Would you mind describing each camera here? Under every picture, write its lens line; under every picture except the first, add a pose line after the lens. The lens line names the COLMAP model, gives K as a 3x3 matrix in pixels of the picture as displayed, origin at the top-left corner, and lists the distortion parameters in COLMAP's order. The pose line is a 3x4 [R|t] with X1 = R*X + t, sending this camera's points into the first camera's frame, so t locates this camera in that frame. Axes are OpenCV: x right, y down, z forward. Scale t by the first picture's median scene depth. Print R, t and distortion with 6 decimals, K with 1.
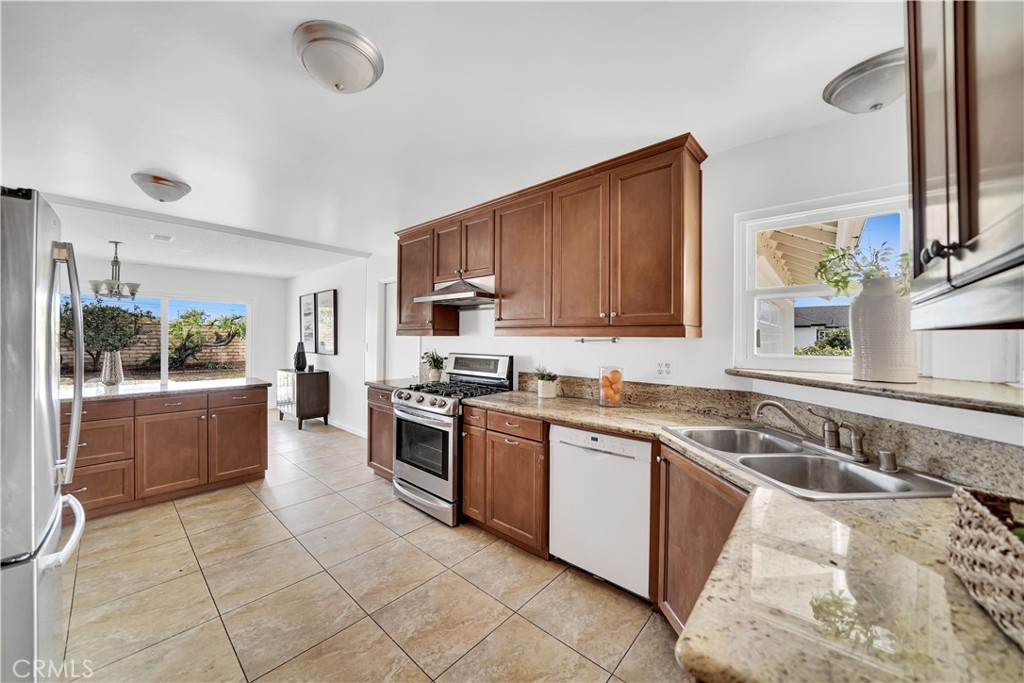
lens RADIAL K [[364.9, 0, 497.8], [0, 364.9, 337.6], [0, 0, 1]] dist [-0.022699, 0.000130]
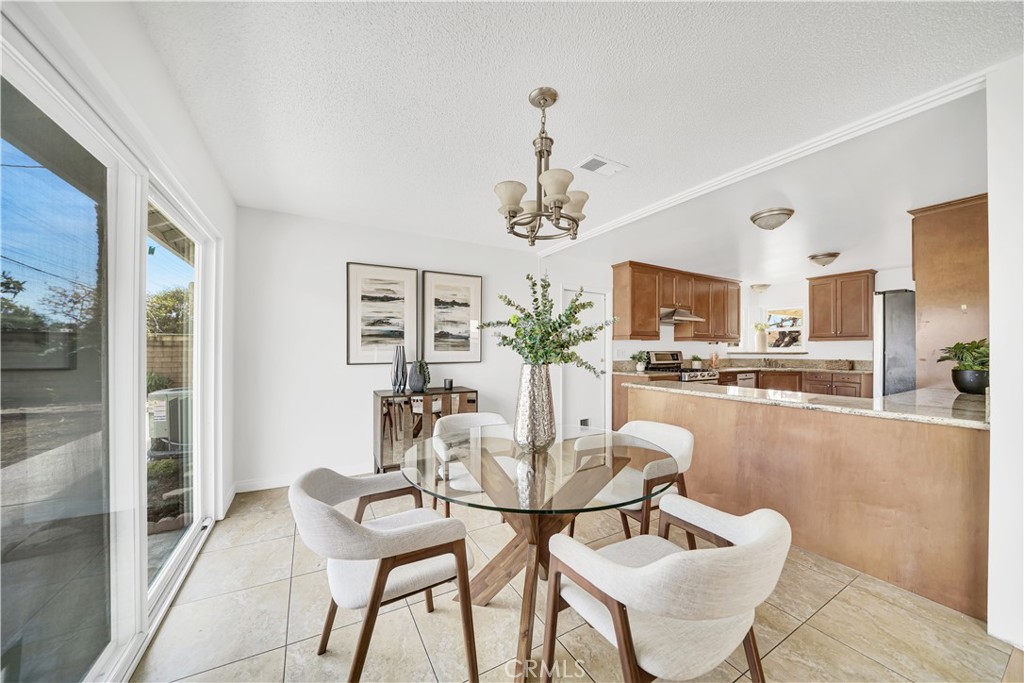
lens RADIAL K [[357.0, 0, 514.0], [0, 357.0, 345.3], [0, 0, 1]] dist [-0.021984, 0.000522]
pose [[0.308202, 0.001900, 0.951319, -2.192438], [-0.000917, 0.999998, -0.001700, 0.023828], [-0.951321, -0.000349, 0.308203, 1.345130]]
